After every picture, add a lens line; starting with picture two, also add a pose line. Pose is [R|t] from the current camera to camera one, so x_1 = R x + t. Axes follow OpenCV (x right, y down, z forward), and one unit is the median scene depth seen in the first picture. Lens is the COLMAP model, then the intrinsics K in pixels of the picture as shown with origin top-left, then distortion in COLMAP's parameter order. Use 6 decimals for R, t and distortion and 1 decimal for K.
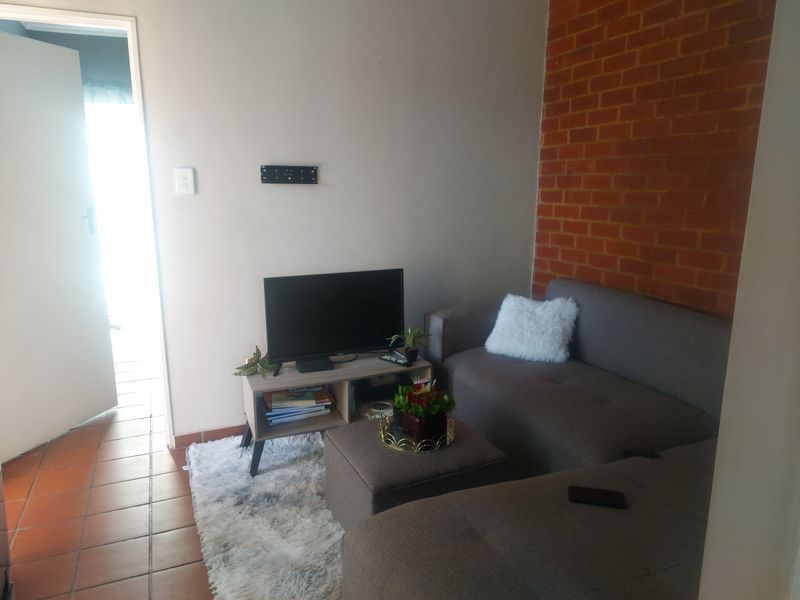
lens RADIAL K [[563.8, 0, 400.0], [0, 563.8, 300.0], [0, 0, 1]] dist [0.051140, -0.000306]
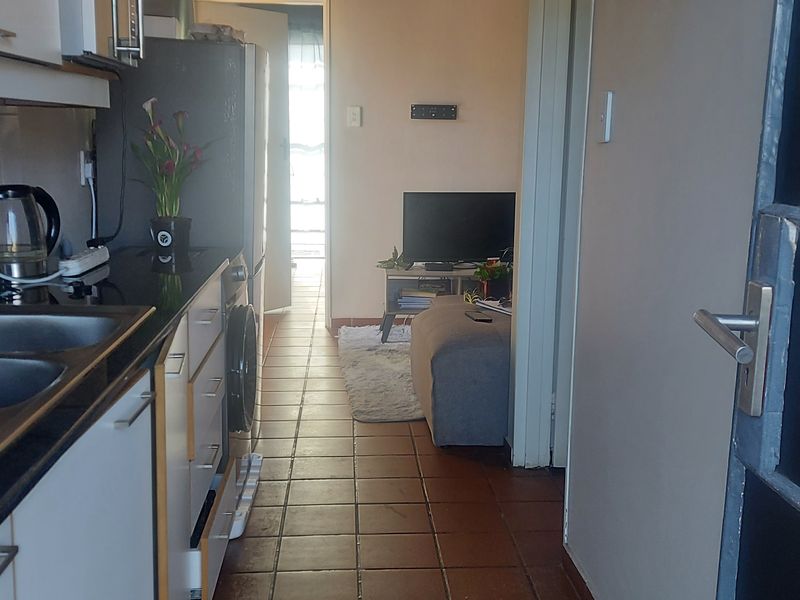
lens RADIAL K [[914.3, 0, 400.0], [0, 914.3, 300.0], [0, 0, 1]] dist [0.314640, 0.000436]
pose [[0.942348, 0.073673, -0.326424, 0.426865], [-0.084583, 0.996229, -0.019335, 0.232636], [0.323768, 0.045830, 0.945026, -0.912986]]
